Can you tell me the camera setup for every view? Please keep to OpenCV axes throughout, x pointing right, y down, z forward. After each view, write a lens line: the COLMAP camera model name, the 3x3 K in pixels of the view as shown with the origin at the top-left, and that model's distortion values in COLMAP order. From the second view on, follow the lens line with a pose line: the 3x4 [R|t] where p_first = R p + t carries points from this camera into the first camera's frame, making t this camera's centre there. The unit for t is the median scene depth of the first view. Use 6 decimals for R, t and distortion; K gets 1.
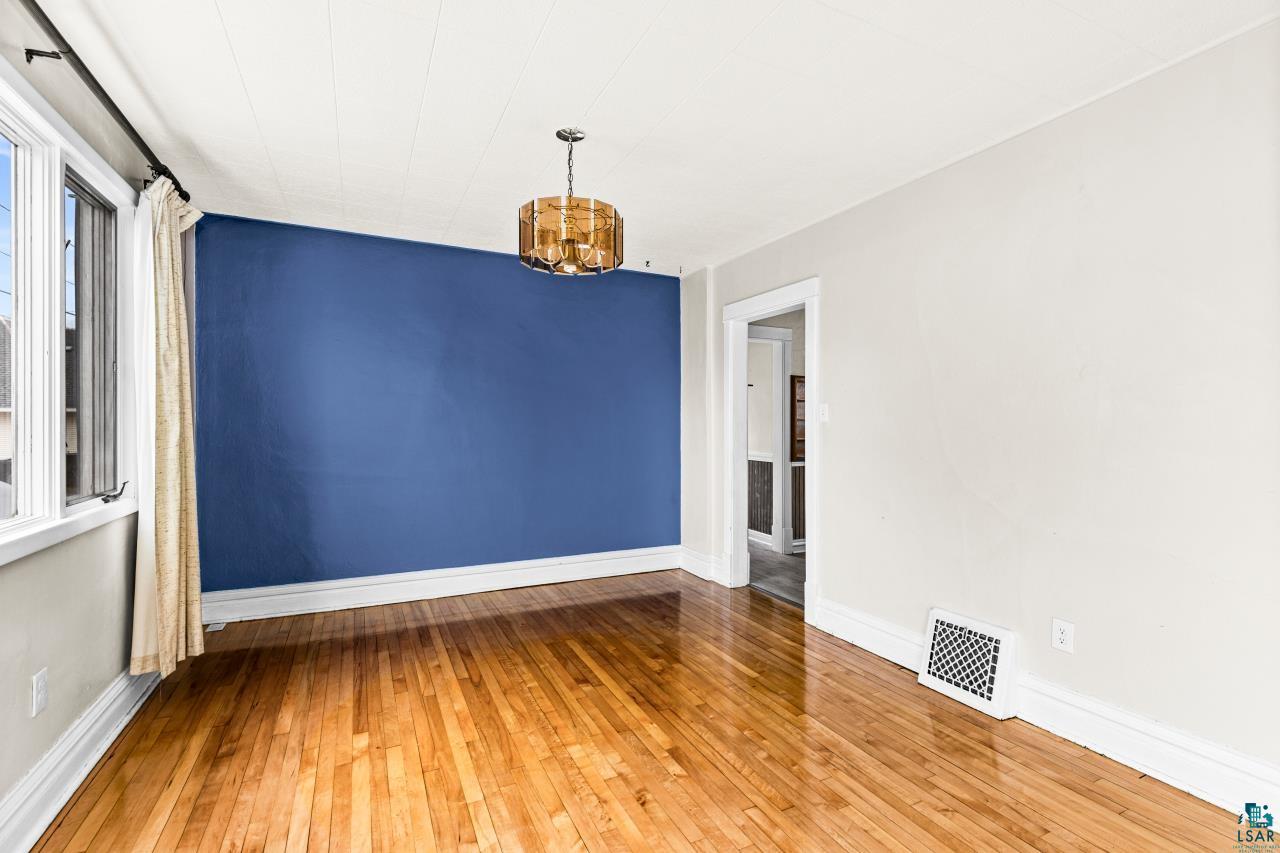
lens RADIAL K [[583.2, 0, 642.6], [0, 583.2, 421.0], [0, 0, 1]] dist [0.002327, -0.000159]
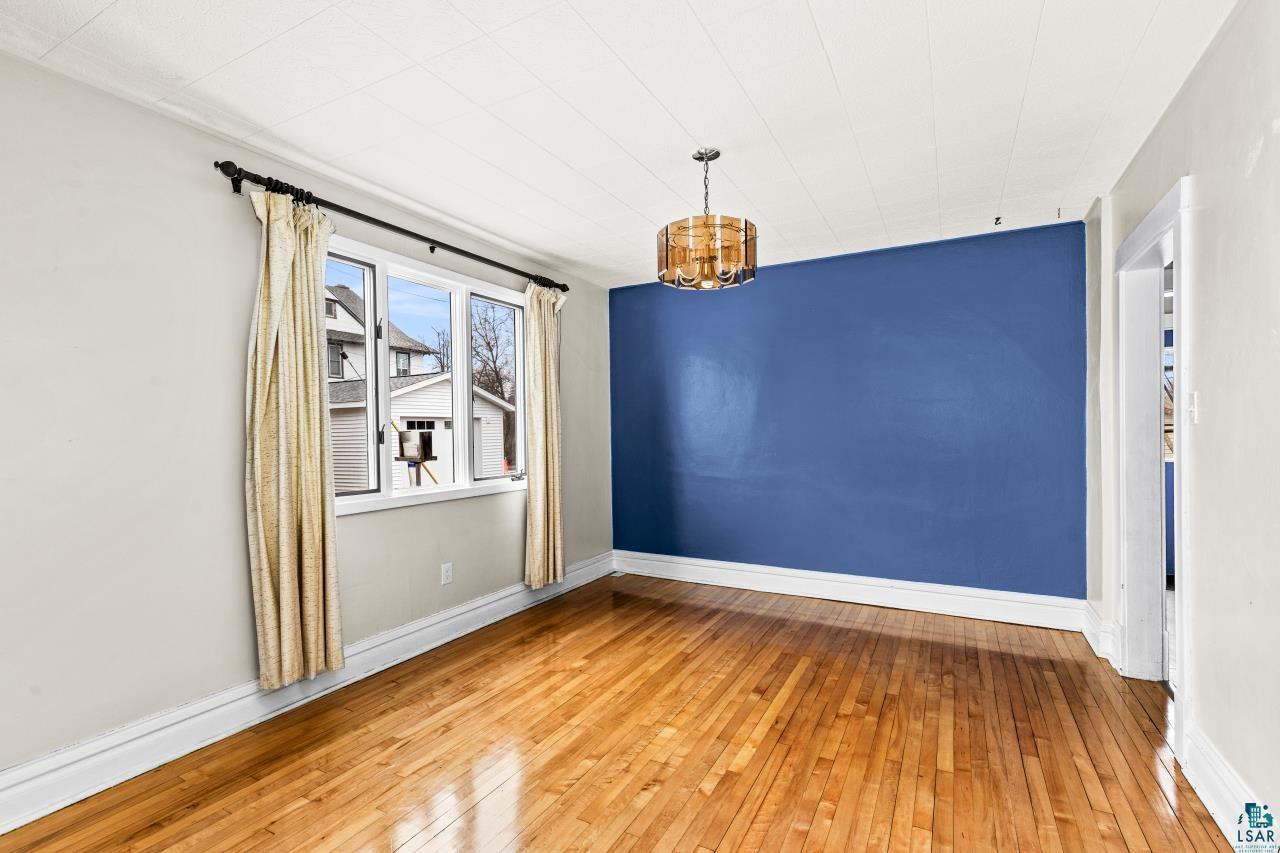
lens RADIAL K [[595.3, 0, 640.0], [0, 595.3, 426.5], [0, 0, 1]] dist [0.001717, 0.000004]
pose [[0.572981, -0.012701, -0.819471, 0.581171], [0.011108, 0.999908, -0.007730, 0.003804], [0.819494, -0.004673, 0.573069, 0.245719]]
